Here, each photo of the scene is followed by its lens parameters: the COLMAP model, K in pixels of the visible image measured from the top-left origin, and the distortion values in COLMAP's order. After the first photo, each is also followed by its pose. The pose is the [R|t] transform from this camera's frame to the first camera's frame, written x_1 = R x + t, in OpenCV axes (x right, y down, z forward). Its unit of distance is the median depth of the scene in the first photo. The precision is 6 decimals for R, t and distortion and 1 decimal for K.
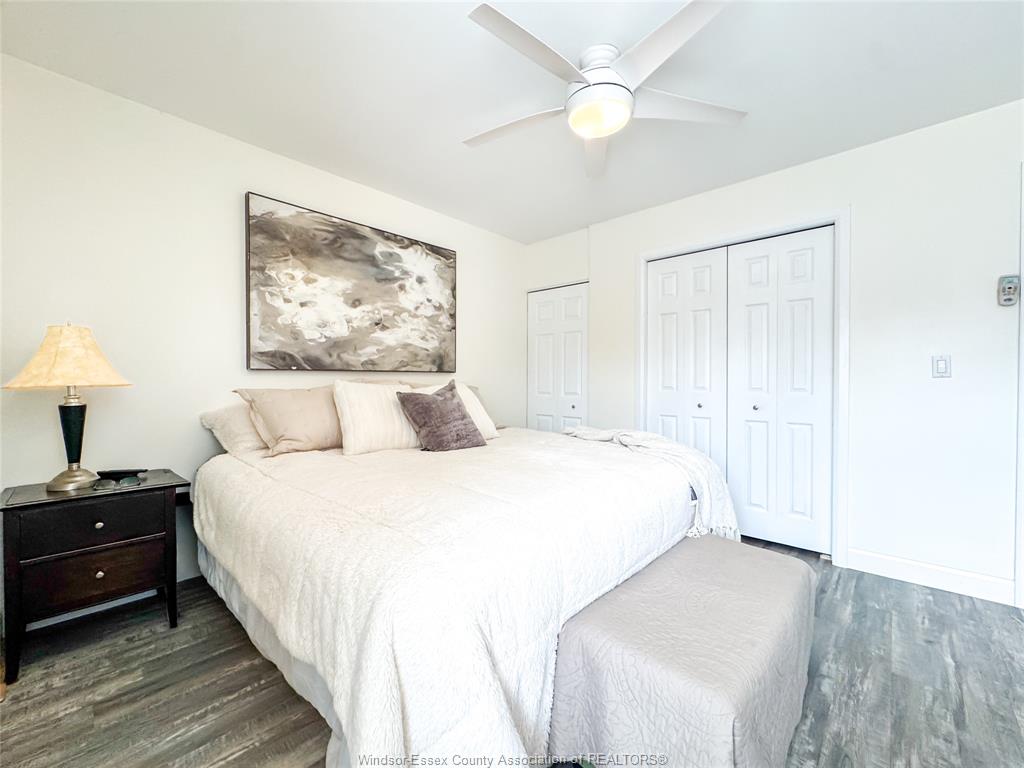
lens RADIAL K [[410.6, 0, 513.6], [0, 410.6, 384.4], [0, 0, 1]] dist [-0.005278, 0.000255]
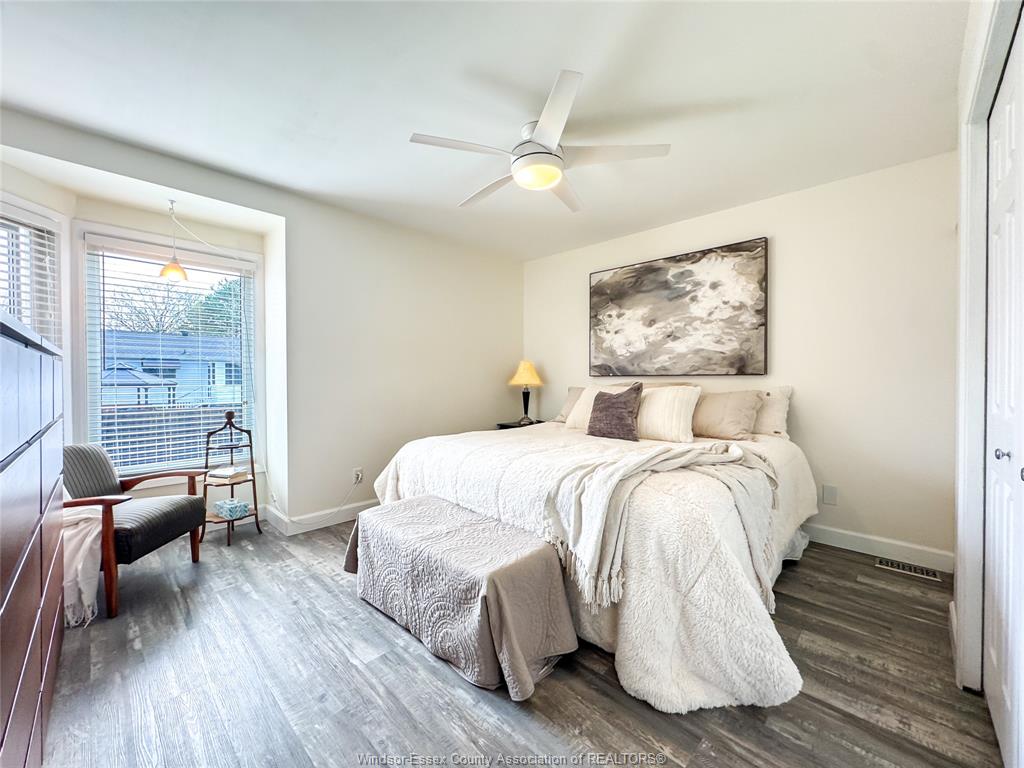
lens RADIAL K [[410.6, 0, 513.6], [0, 410.6, 384.4], [0, 0, 1]] dist [-0.005278, 0.000255]
pose [[-0.014209, 0.011310, -0.999835, 0.857636], [-0.013767, 0.999839, 0.011506, -0.013415], [0.999804, 0.013928, -0.014051, 0.551408]]
